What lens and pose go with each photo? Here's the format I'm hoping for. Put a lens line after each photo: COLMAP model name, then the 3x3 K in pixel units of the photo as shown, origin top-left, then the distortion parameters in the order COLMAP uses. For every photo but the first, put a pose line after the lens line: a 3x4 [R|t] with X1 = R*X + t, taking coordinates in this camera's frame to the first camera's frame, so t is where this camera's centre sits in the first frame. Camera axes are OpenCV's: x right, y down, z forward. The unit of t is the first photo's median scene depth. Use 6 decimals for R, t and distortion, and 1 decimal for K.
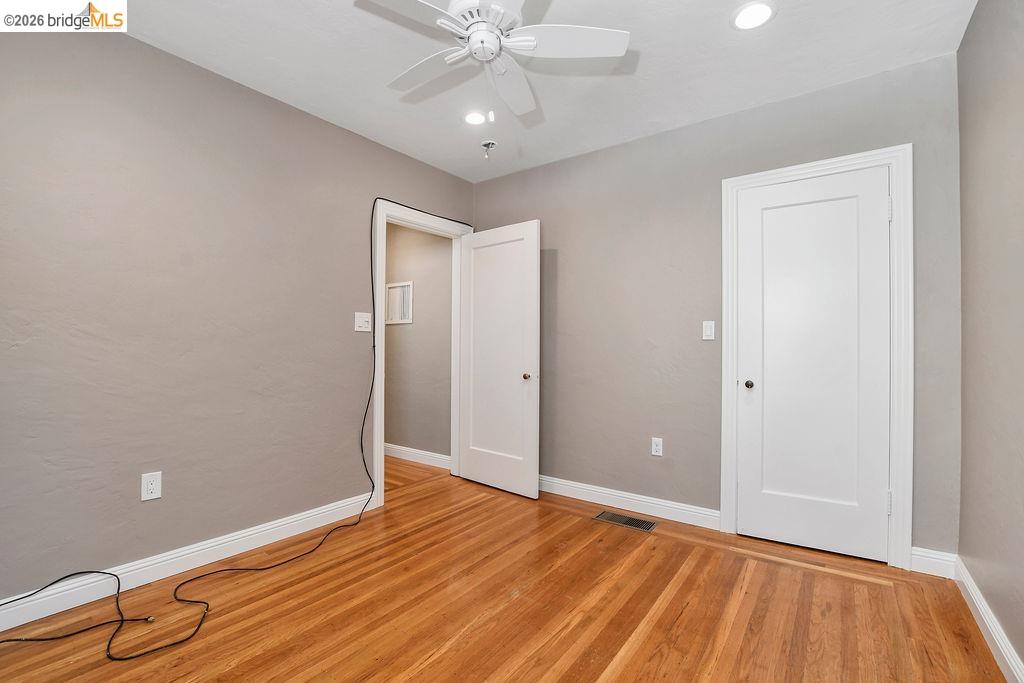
lens RADIAL K [[451.2, 0, 508.3], [0, 451.2, 345.5], [0, 0, 1]] dist [-0.023948, 0.000536]
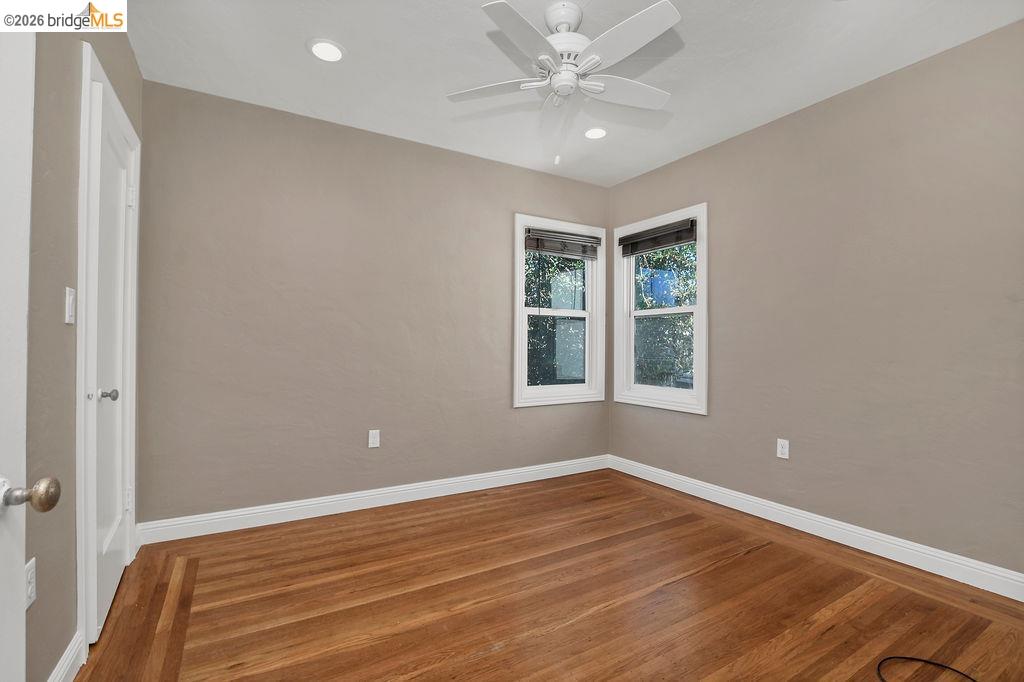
lens RADIAL K [[451.2, 0, 508.3], [0, 451.2, 345.0], [0, 0, 1]] dist [-0.023948, 0.000536]
pose [[-0.920124, -0.006653, 0.391570, -0.336565], [-0.009803, 0.999934, -0.006047, 0.016166], [-0.391504, -0.009403, -0.920128, 1.876789]]
